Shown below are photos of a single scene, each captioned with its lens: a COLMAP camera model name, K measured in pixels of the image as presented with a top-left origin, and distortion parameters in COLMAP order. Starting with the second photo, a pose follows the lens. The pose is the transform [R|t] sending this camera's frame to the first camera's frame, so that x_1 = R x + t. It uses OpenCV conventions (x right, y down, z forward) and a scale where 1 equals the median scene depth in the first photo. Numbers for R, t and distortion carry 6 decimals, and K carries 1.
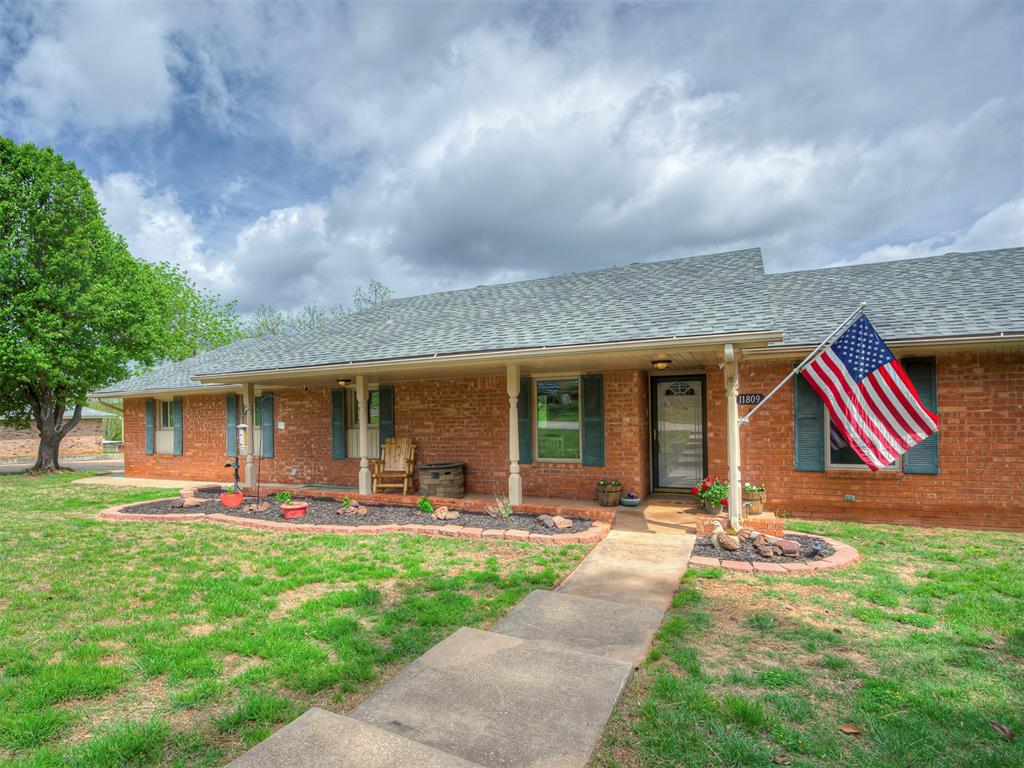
lens RADIAL K [[583.5, 0, 443.4], [0, 583.5, 359.1], [0, 0, 1]] dist [-0.023449, 0.000531]
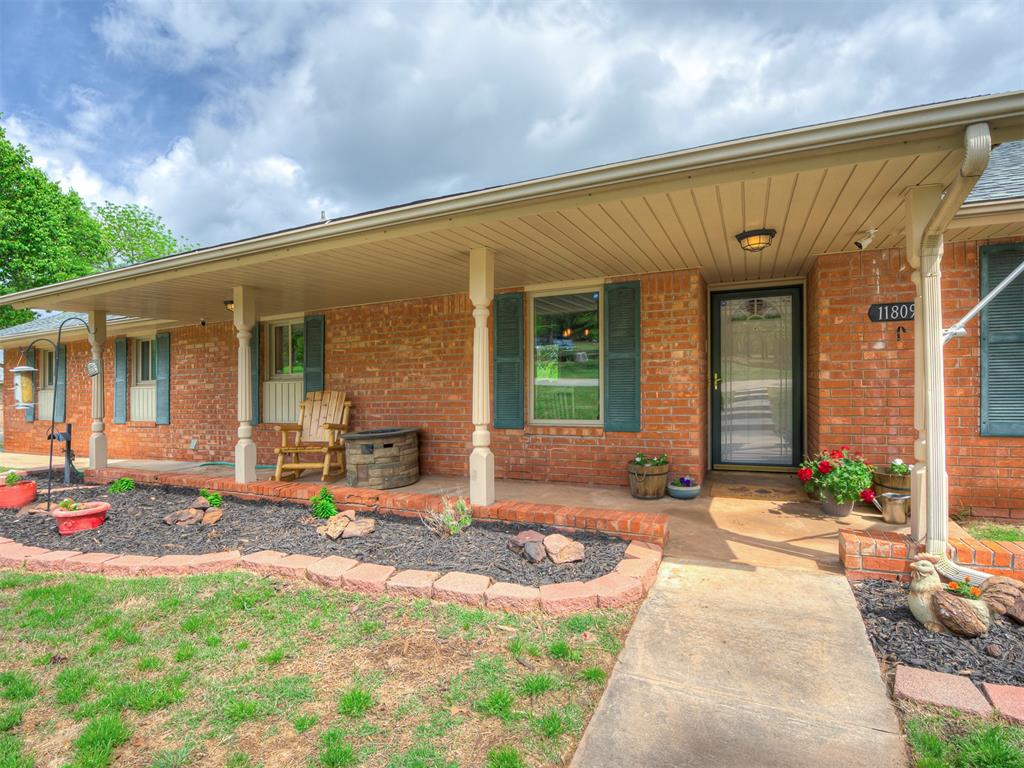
lens RADIAL K [[559.9, 0, 512.0], [0, 559.9, 384.0], [0, 0, 1]] dist [-0.032887, -0.001721]
pose [[0.996963, -0.006732, 0.077588, 0.098186], [-0.000926, 0.995162, 0.098243, 0.077109], [-0.077874, -0.098017, 0.992133, 0.433638]]
